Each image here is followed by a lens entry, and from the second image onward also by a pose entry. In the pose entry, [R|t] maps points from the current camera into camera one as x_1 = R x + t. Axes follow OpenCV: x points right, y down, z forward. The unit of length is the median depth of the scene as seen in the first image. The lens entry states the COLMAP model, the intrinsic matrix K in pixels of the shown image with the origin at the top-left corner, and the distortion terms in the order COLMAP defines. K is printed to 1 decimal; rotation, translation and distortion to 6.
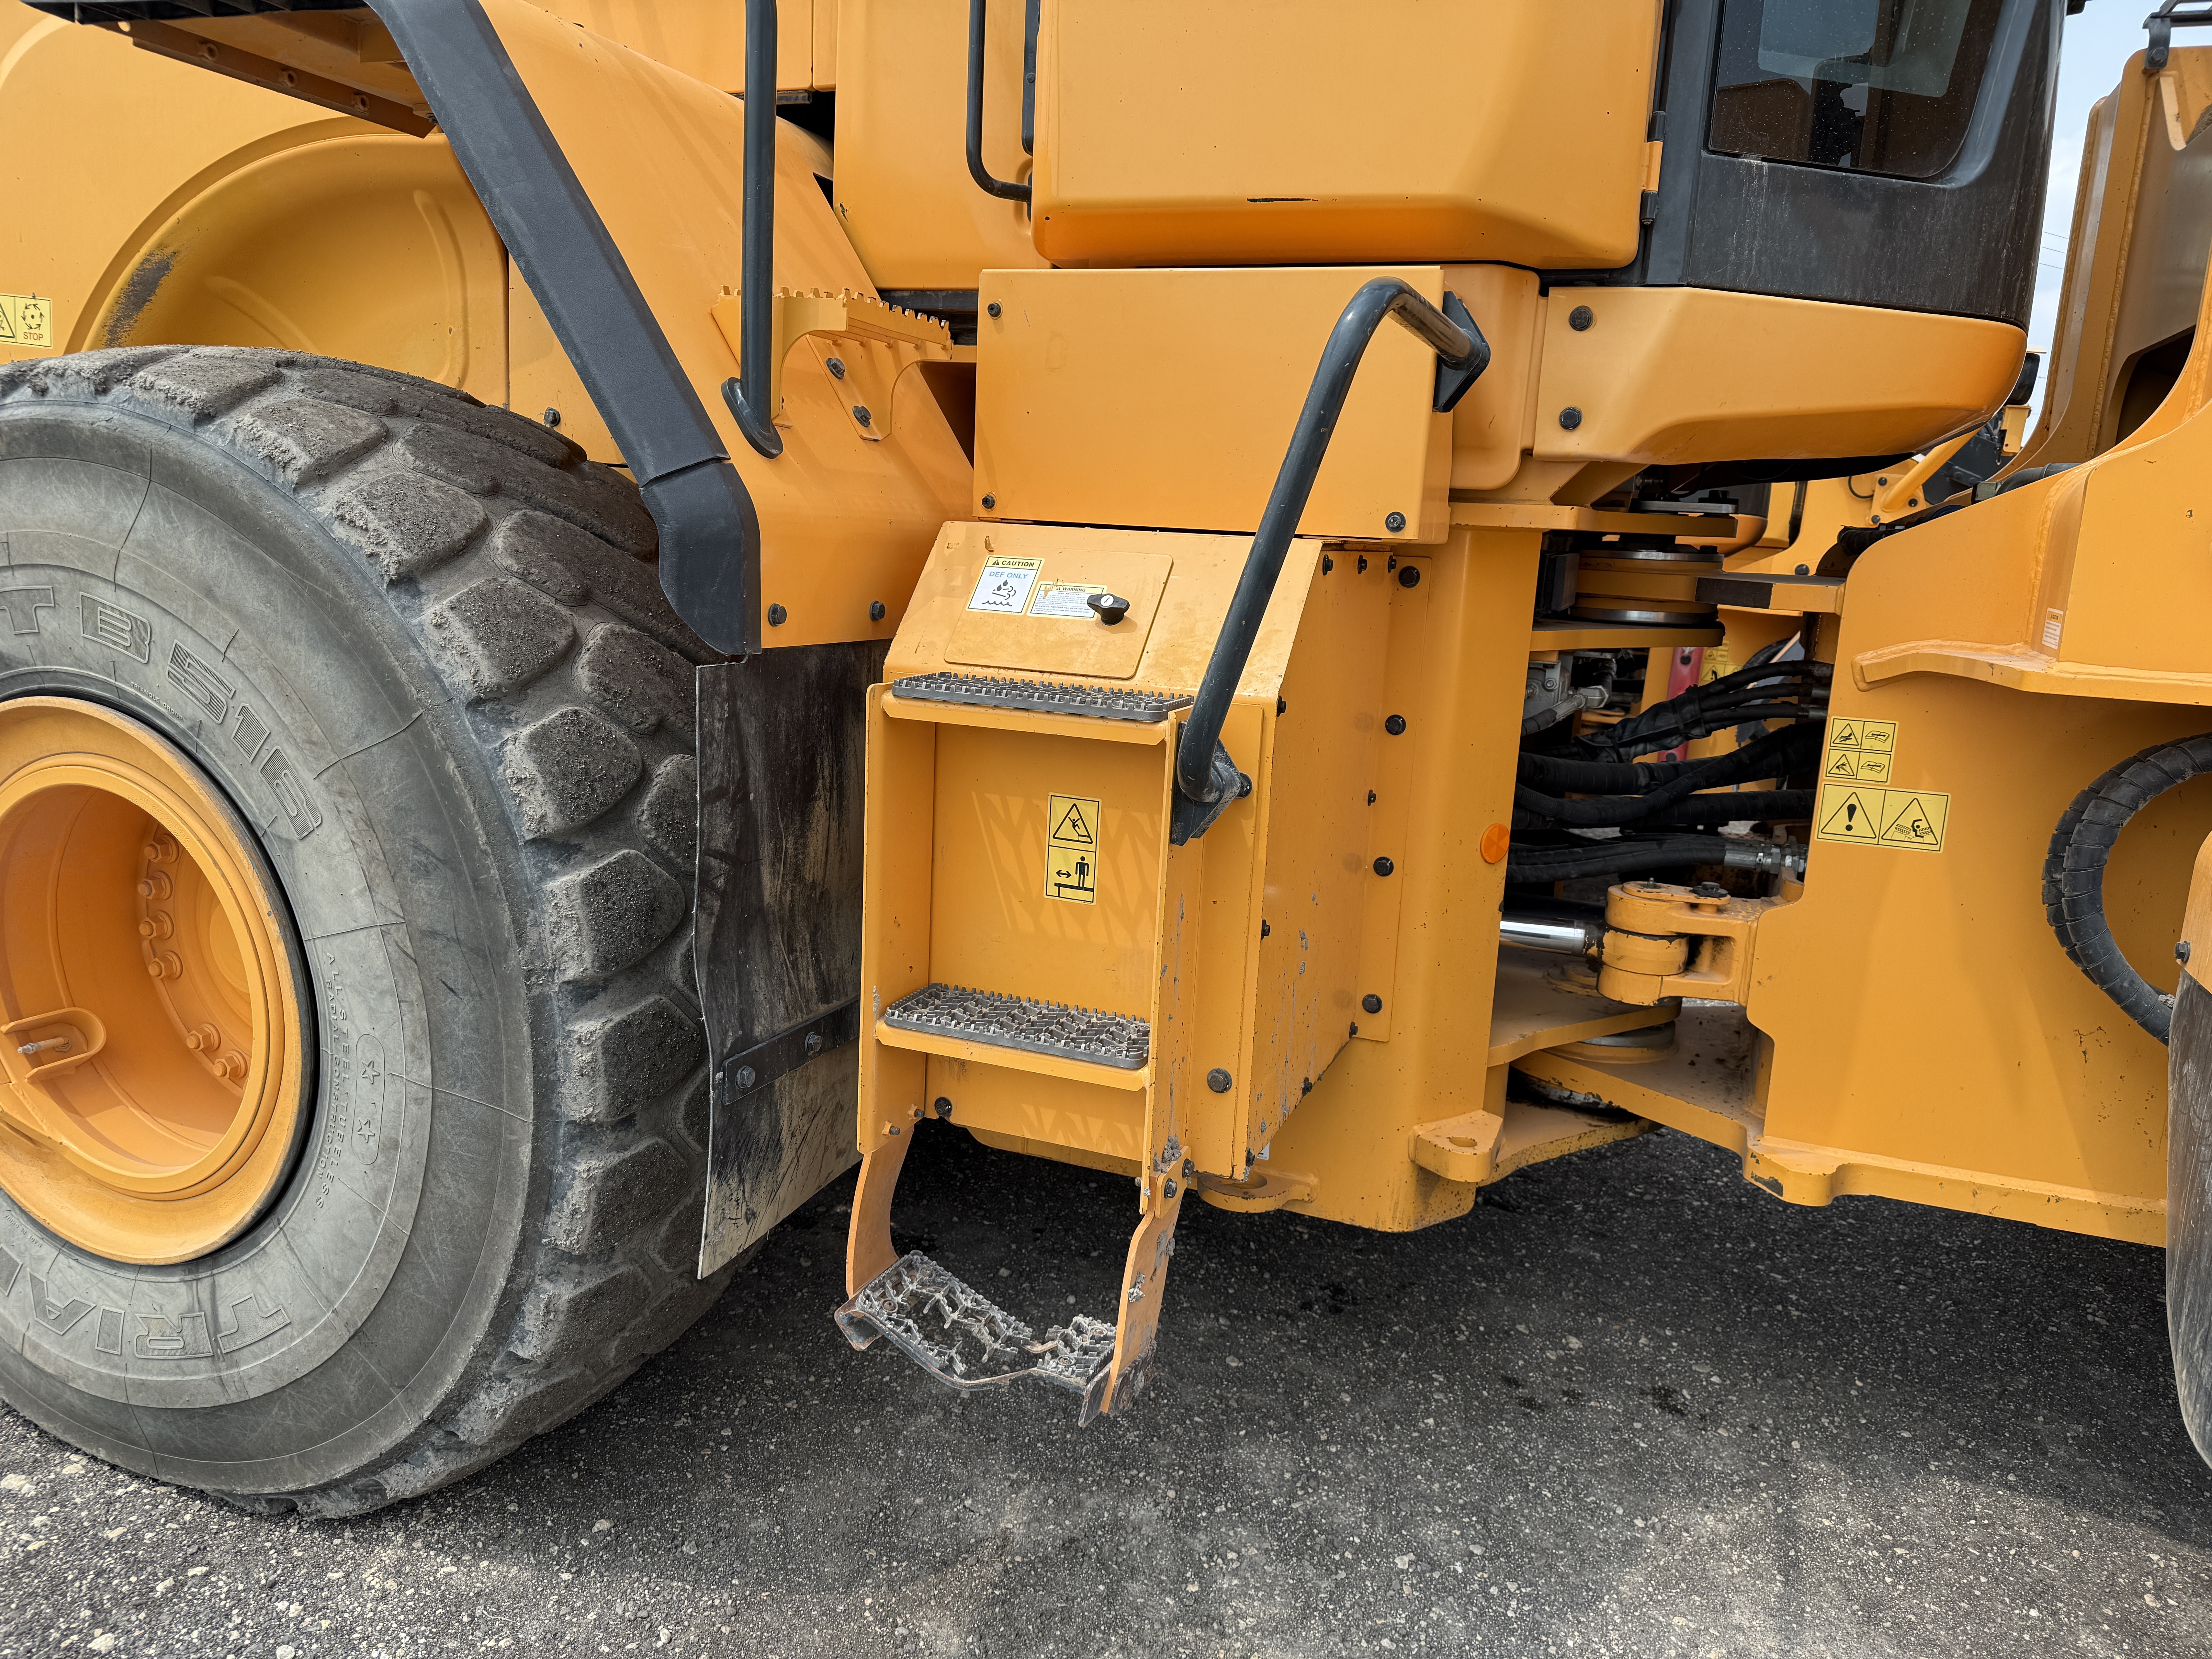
lens RADIAL K [[1568.7, 0, 1105.7], [0, 1568.7, 837.0], [0, 0, 1]] dist [0.022381, -0.010655]
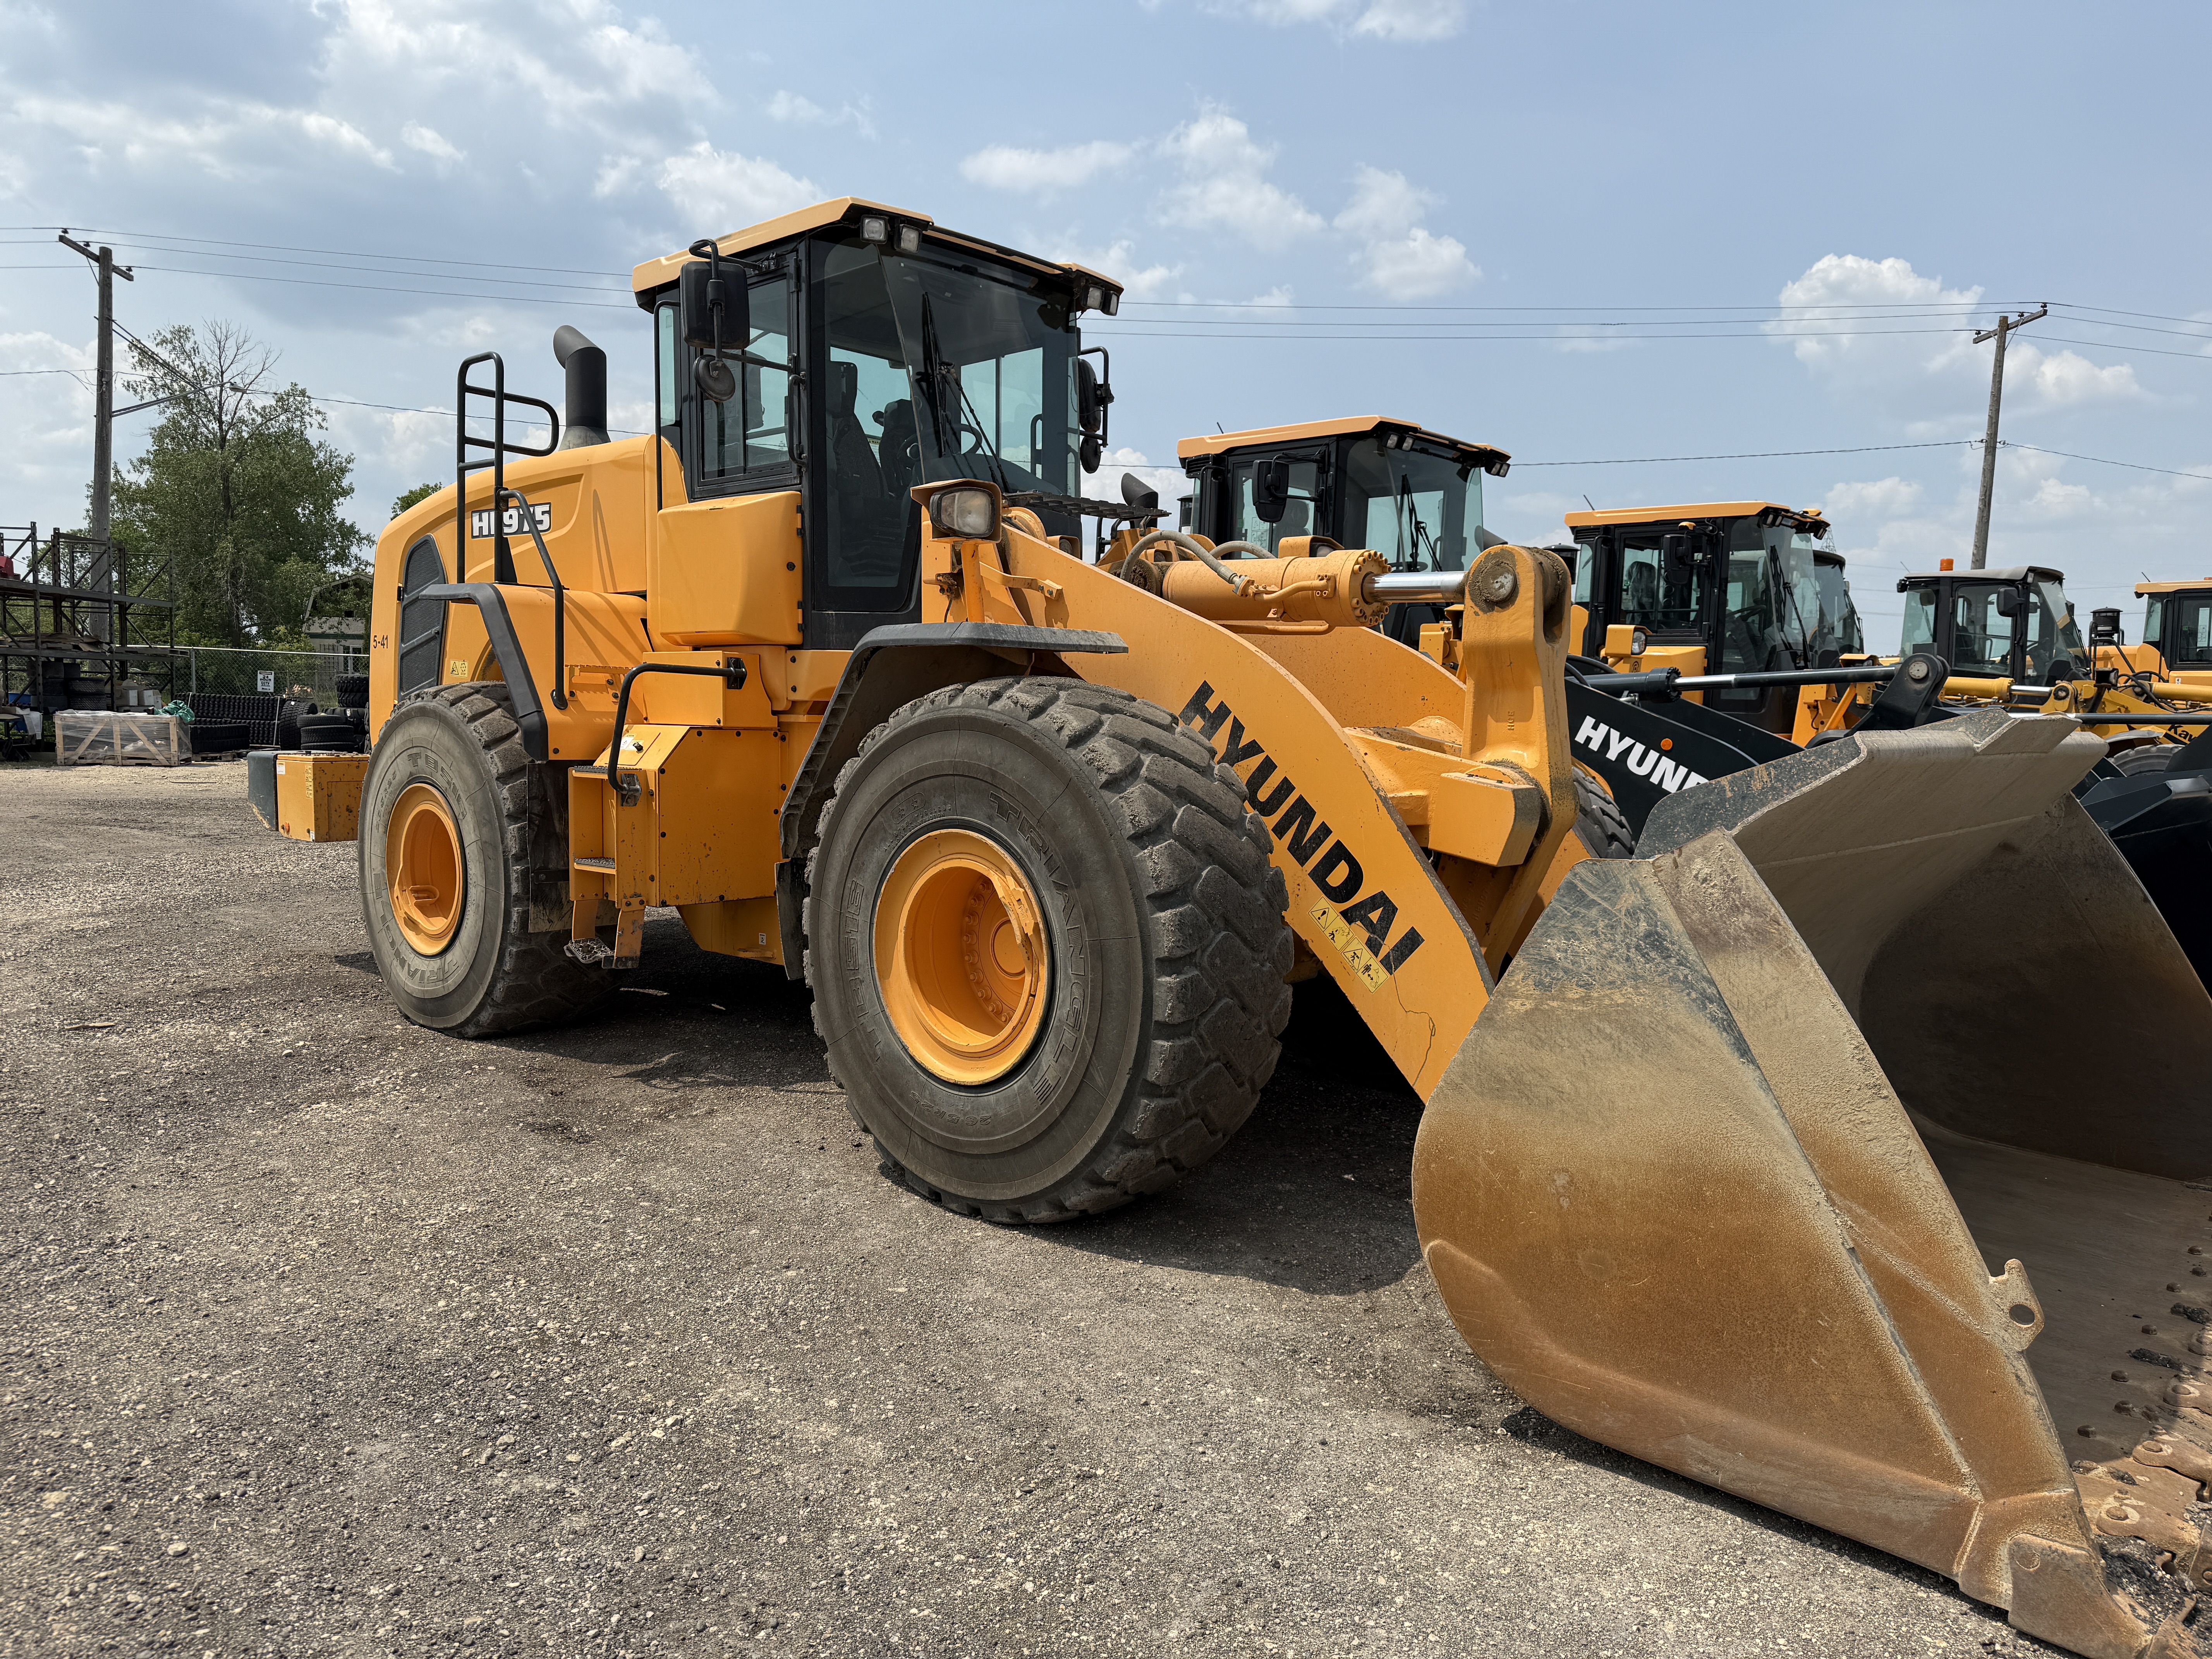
lens RADIAL K [[1568.7, 0, 1105.7], [0, 1568.7, 837.0], [0, 0, 1]] dist [0.022381, -0.010655]
pose [[0.937508, -0.006345, -0.347907, 2.078369], [-0.040229, 0.991153, -0.126483, 0.431562], [0.345631, 0.132575, 0.928958, -1.790914]]
